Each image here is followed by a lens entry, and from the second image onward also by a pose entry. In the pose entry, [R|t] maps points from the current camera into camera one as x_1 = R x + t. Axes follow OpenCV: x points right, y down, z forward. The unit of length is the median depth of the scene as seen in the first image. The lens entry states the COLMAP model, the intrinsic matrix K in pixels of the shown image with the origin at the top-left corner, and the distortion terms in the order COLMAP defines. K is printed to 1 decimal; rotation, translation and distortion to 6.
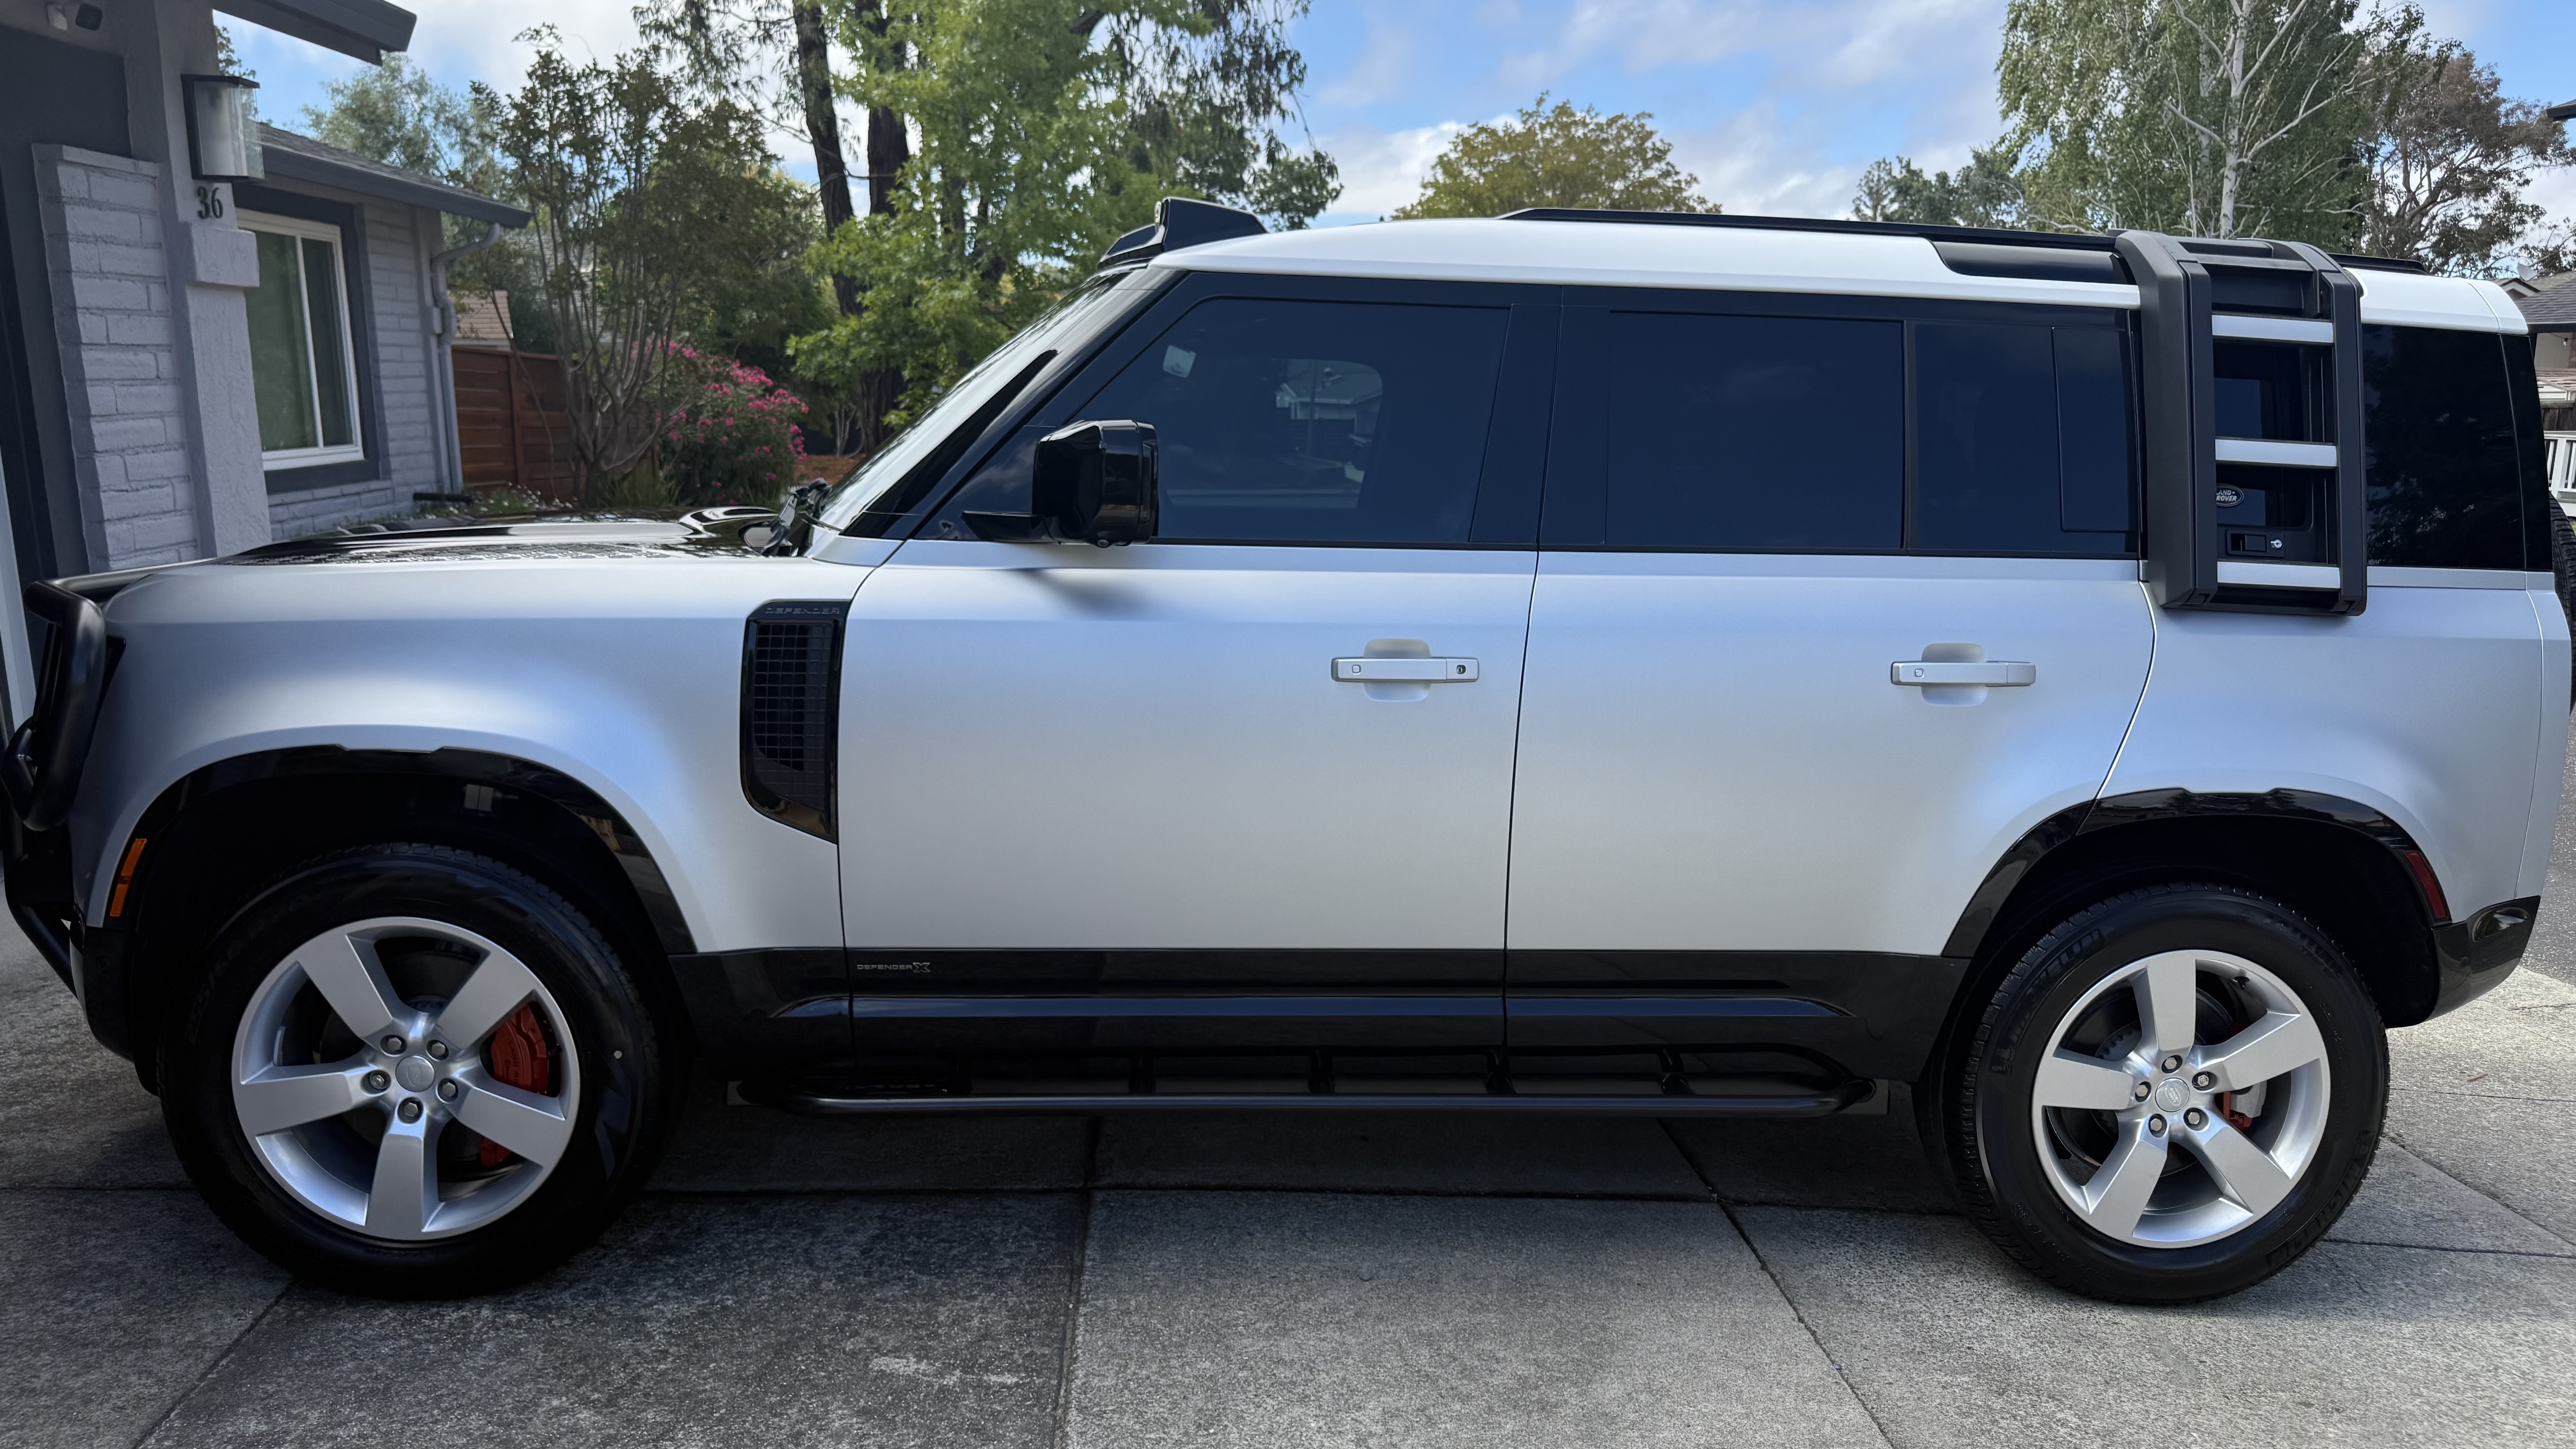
lens RADIAL K [[1845.7, 0, 1301.0], [0, 1845.7, 723.9], [0, 0, 1]] dist [0.027946, -0.006244]
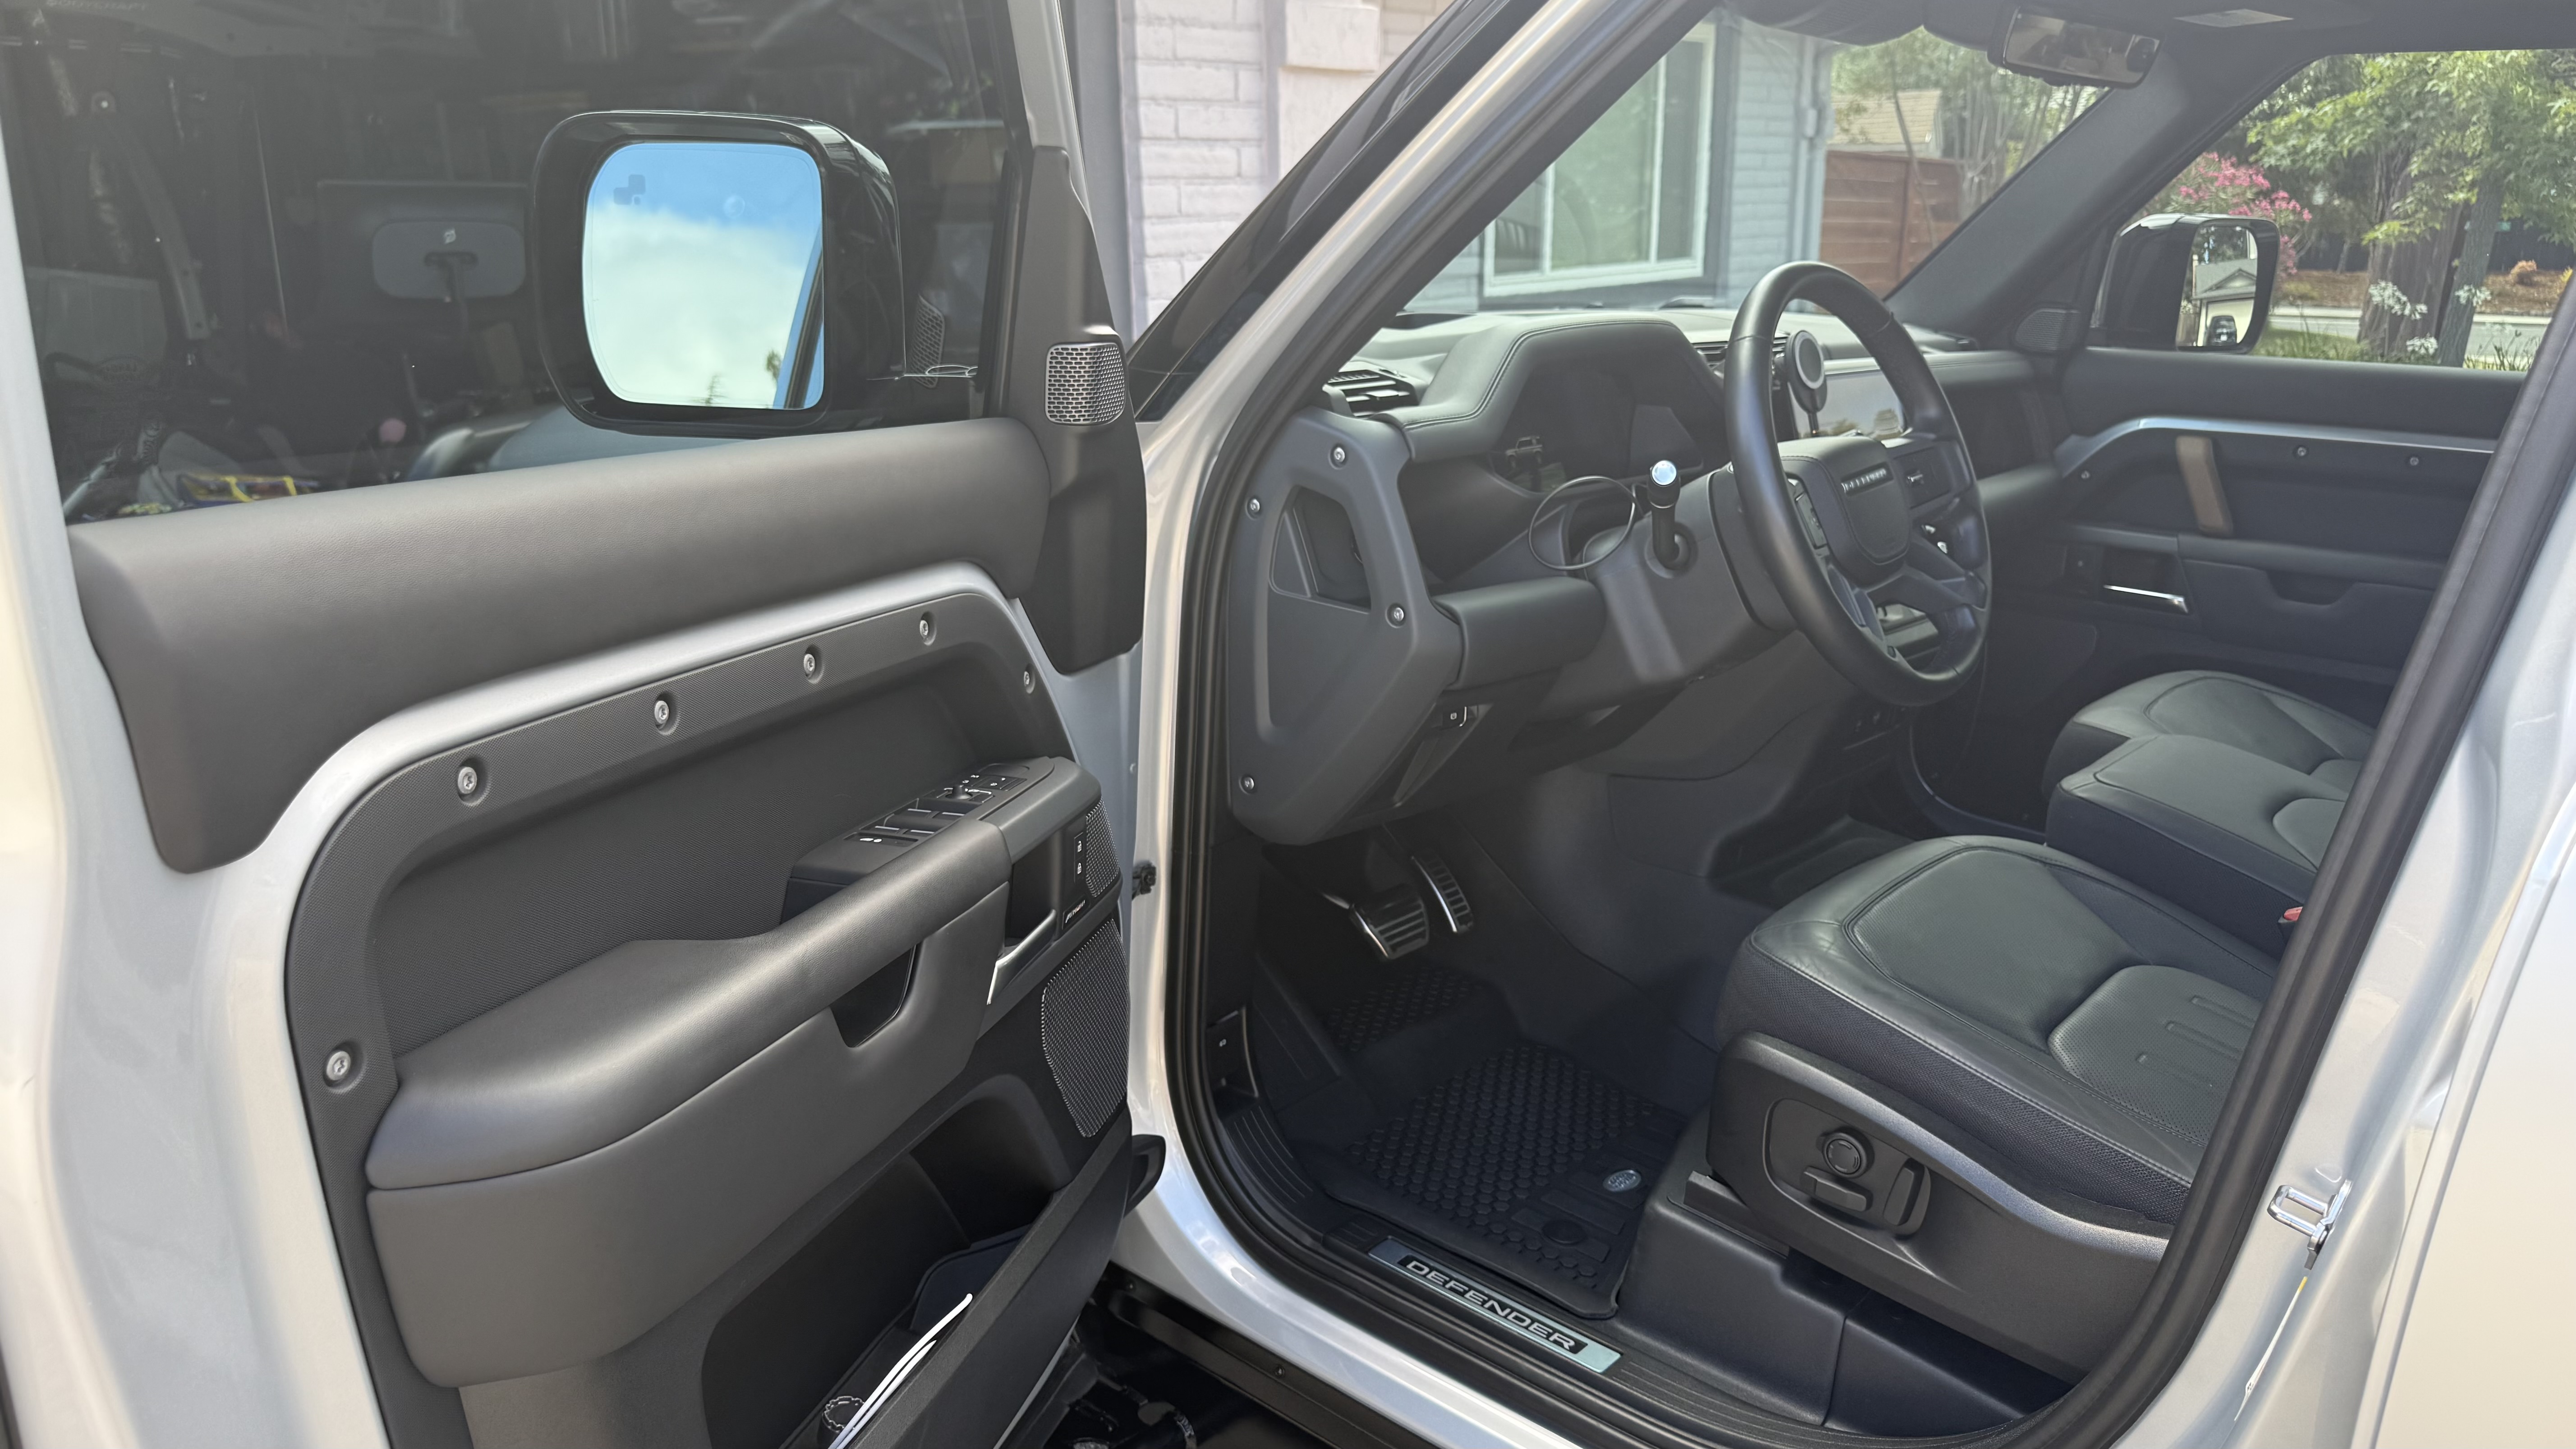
lens RADIAL K [[1854.0, 0, 1289.2], [0, 1854.0, 722.3], [0, 0, 1]] dist [0.000114, -0.004415]
pose [[0.707996, 0.182459, -0.682240, 0.128864], [-0.119125, 0.983061, 0.139288, -0.086429], [0.696097, -0.017344, 0.717738, 0.606487]]
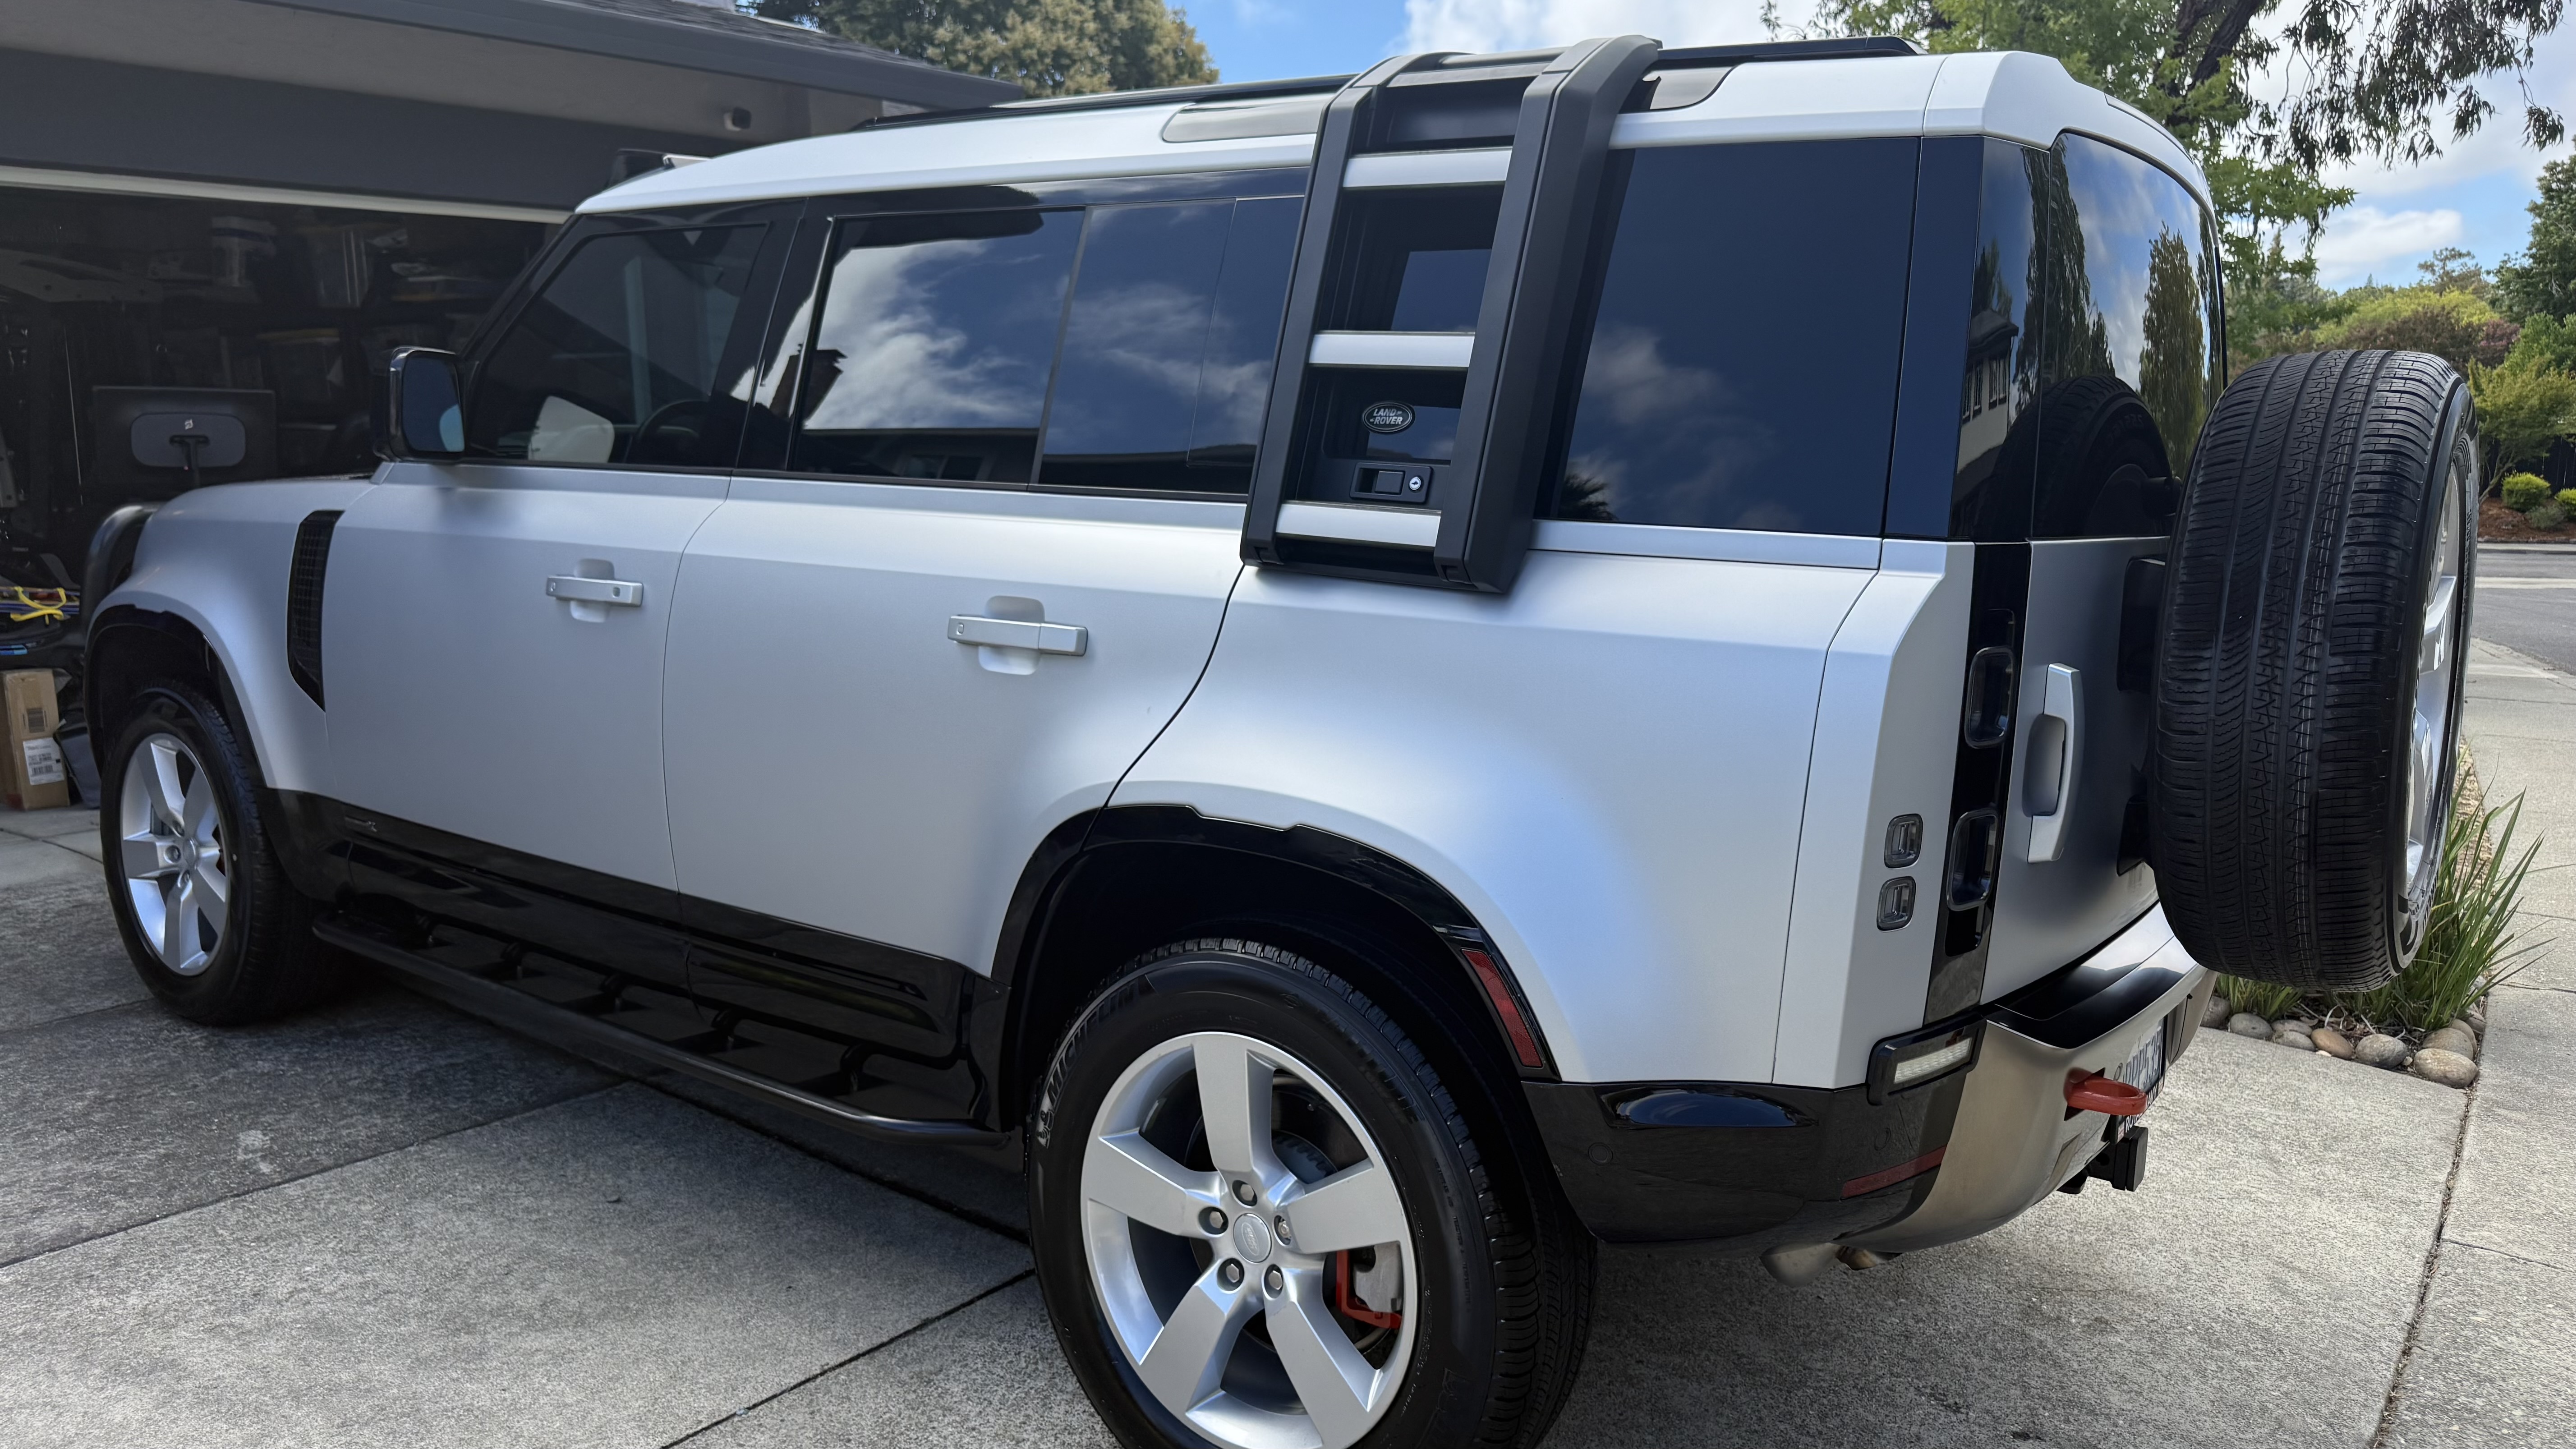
lens RADIAL K [[1854.0, 0, 1282.5], [0, 1854.0, 726.8], [0, 0, 1]] dist [0.000114, -0.004415]
pose [[0.753847, 0.094256, -0.650254, 0.904504], [-0.113410, 0.993469, 0.012528, -0.009434], [0.647189, 0.064301, 0.759613, 0.434380]]
